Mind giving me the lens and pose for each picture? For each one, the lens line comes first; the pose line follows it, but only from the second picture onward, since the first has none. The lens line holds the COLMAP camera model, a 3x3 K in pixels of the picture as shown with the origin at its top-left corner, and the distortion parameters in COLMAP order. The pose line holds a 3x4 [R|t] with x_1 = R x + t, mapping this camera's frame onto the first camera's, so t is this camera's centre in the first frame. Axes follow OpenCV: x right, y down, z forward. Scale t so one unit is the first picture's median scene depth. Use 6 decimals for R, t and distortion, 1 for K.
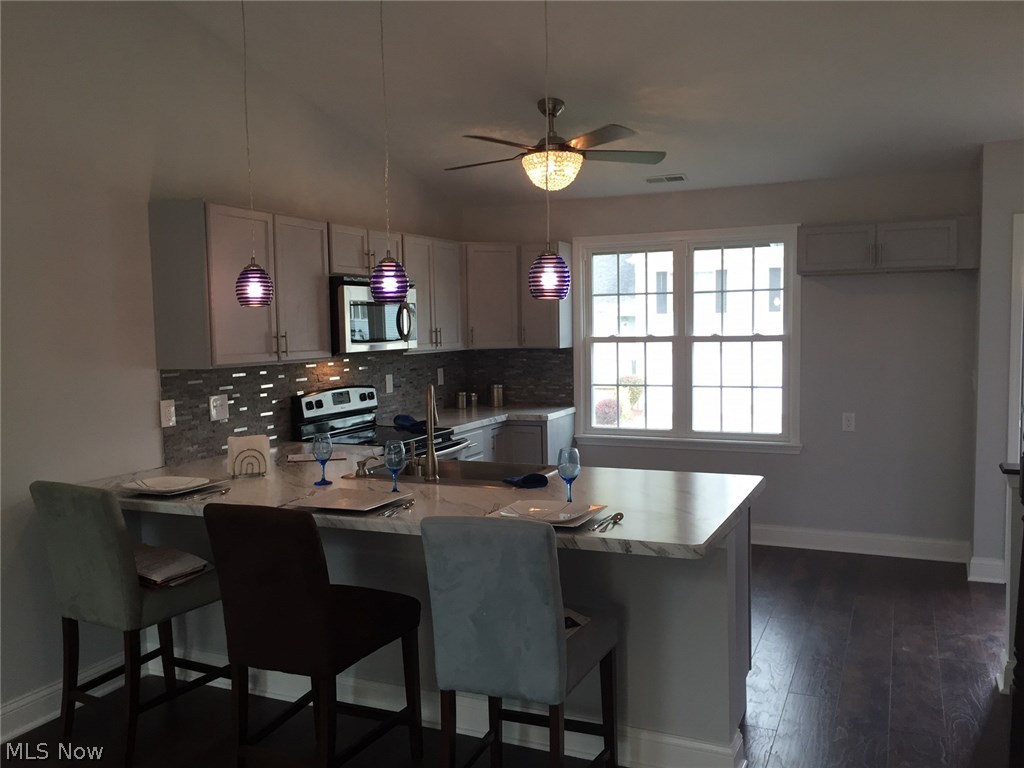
lens RADIAL K [[898.6, 0, 511.9], [0, 898.6, 387.1], [0, 0, 1]] dist [0.085879, -0.123043]
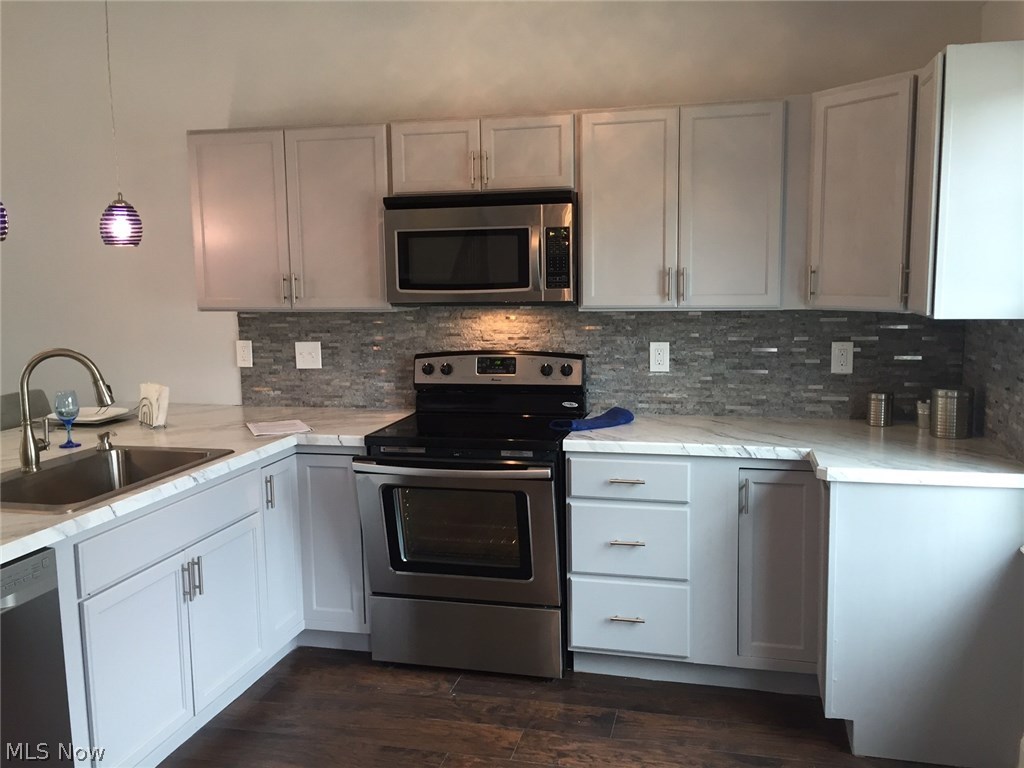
lens RADIAL K [[898.6, 0, 519.1], [0, 898.6, 382.7], [0, 0, 1]] dist [0.085879, -0.123043]
pose [[0.172914, 0.137755, -0.975256, 0.632238], [-0.060918, 0.989771, 0.129004, -0.084047], [0.983051, 0.037104, 0.179537, 1.087740]]
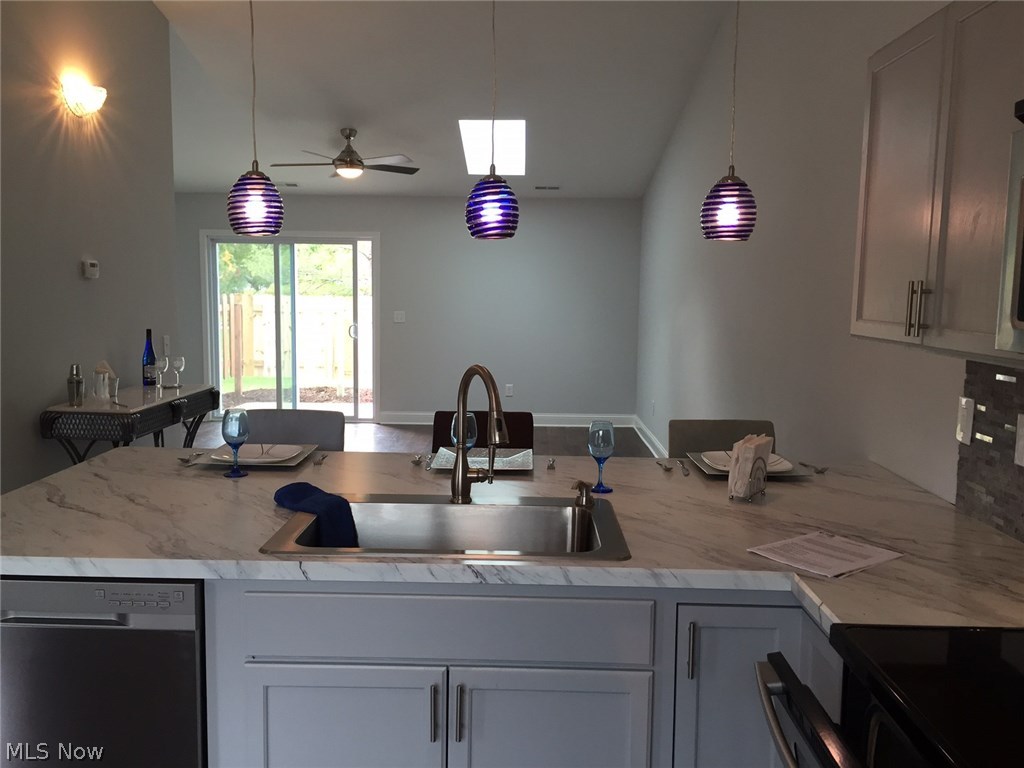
lens RADIAL K [[898.6, 0, 479.4], [0, 898.6, 381.1], [0, 0, 1]] dist [0.085879, -0.123043]
pose [[-0.927257, 0.048909, -0.371217, 0.122276], [-0.024500, 0.981382, 0.190497, -0.096391], [0.373623, 0.185735, -0.908795, 1.369653]]
